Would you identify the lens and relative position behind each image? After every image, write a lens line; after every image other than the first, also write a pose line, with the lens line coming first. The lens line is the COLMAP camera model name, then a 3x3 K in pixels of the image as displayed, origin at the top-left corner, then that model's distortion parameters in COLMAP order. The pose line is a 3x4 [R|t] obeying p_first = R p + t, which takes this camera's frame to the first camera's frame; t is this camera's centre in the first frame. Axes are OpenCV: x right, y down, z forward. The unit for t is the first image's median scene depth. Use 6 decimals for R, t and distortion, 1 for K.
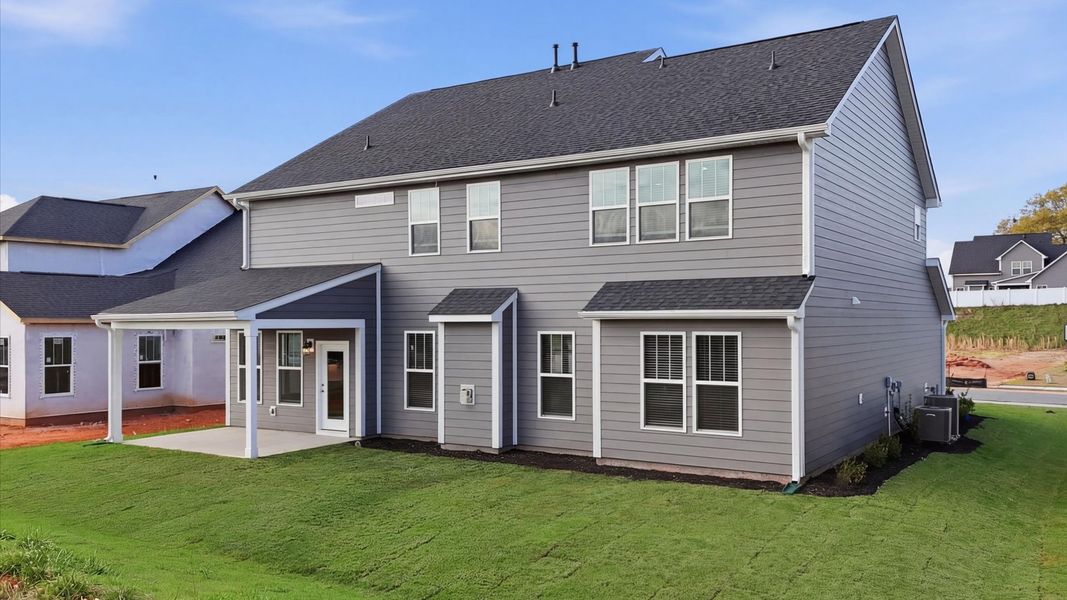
lens RADIAL K [[896.1, 0, 557.2], [0, 896.1, 324.1], [0, 0, 1]] dist [0.032009, -0.001414]
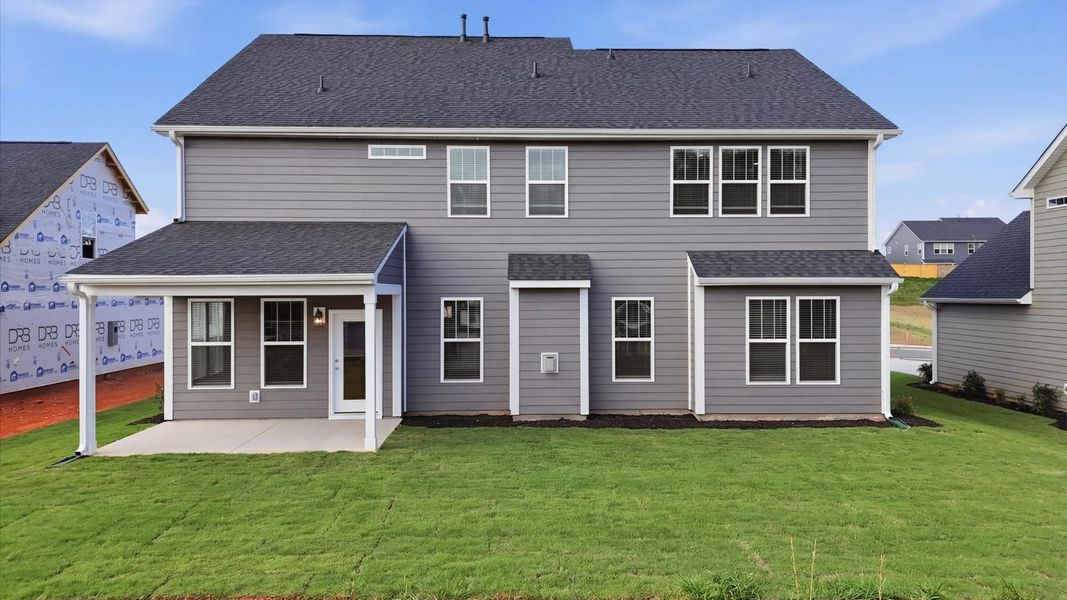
lens RADIAL K [[769.5, 0, 539.6], [0, 769.5, 297.4], [0, 0, 1]] dist [0.037172, -0.000033]
pose [[0.827605, -0.006306, 0.561276, -0.588282], [0.001242, 0.999955, 0.009402, -0.000163], [-0.561310, -0.007084, 0.827575, 0.317115]]
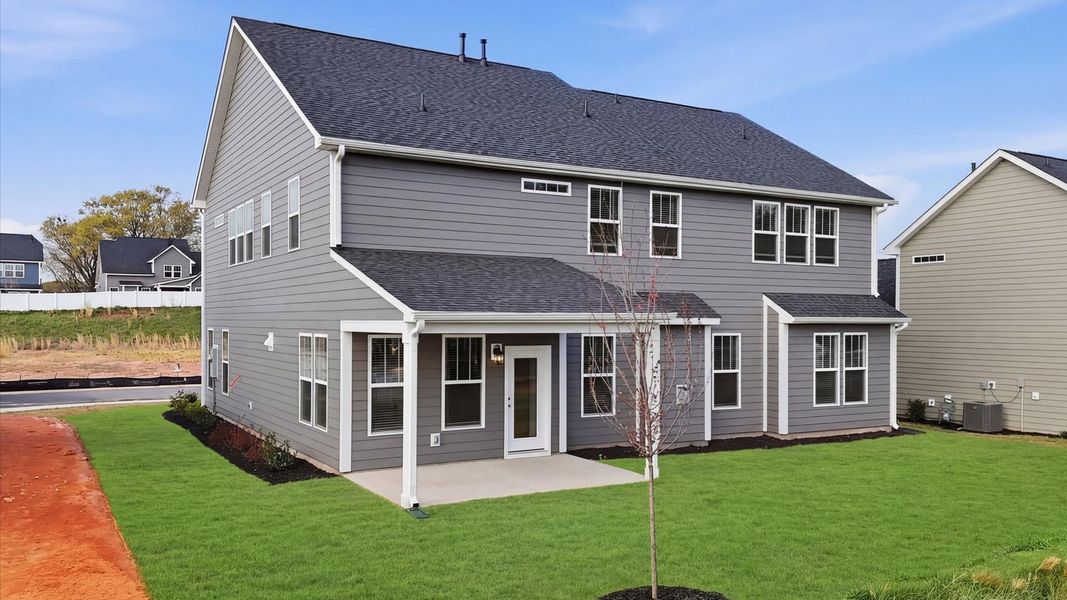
lens RADIAL K [[896.1, 0, 557.2], [0, 896.1, 324.1], [0, 0, 1]] dist [0.032009, -0.001414]
pose [[0.452247, 0.002807, 0.891888, -1.124539], [-0.002868, 0.999994, -0.001693, -0.000881], [-0.891888, -0.001792, 0.452253, 0.664914]]
